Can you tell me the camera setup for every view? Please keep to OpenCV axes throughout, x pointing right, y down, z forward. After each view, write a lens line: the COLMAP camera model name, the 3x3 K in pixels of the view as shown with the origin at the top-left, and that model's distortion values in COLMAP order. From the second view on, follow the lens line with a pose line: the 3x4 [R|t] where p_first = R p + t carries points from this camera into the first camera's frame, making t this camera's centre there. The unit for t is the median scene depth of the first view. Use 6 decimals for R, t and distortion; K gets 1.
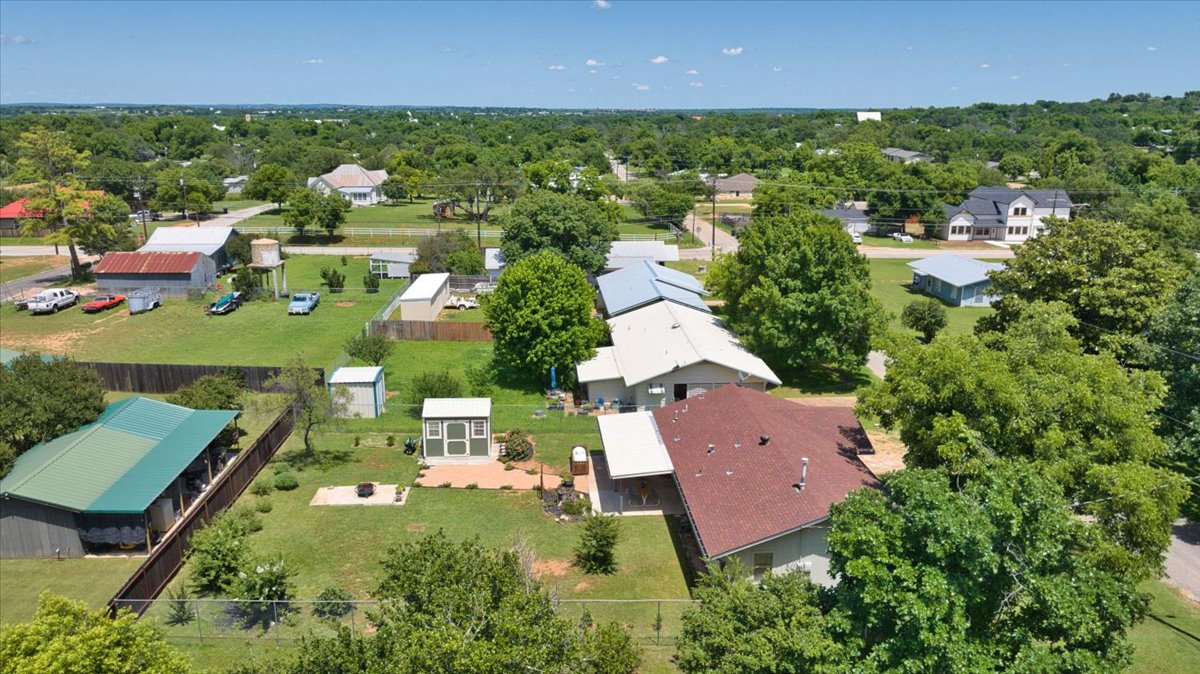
lens RADIAL K [[853.6, 0, 605.5], [0, 853.6, 334.1], [0, 0, 1]] dist [0.006843, -0.035957]
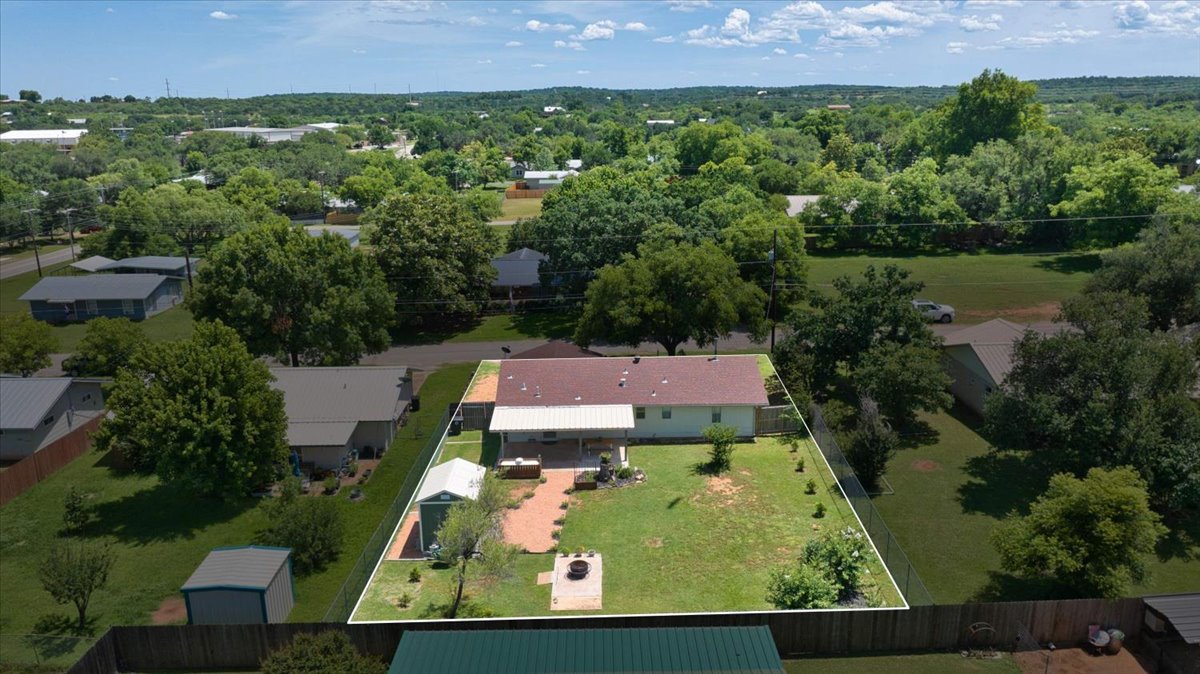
lens RADIAL K [[853.6, 0, 605.5], [0, 853.6, 334.1], [0, 0, 1]] dist [0.006843, -0.035957]
pose [[0.058566, -0.263305, 0.962933, -0.310198], [0.263612, 0.934430, 0.239478, -0.069905], [-0.962849, 0.239815, 0.124137, 0.242865]]
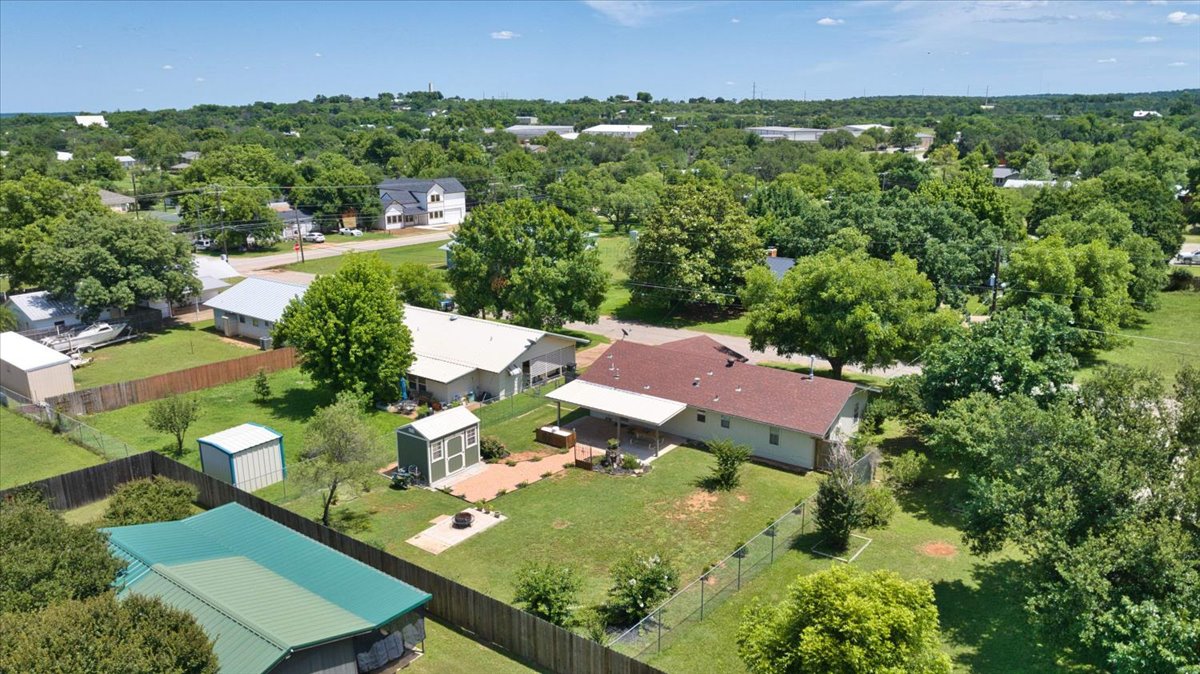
lens RADIAL K [[853.6, 0, 605.5], [0, 853.6, 334.1], [0, 0, 1]] dist [0.006843, -0.035957]
pose [[0.650364, -0.197388, 0.733529, -0.243978], [0.198930, 0.976205, 0.086315, -0.018700], [-0.733112, 0.089785, 0.674155, 0.074094]]
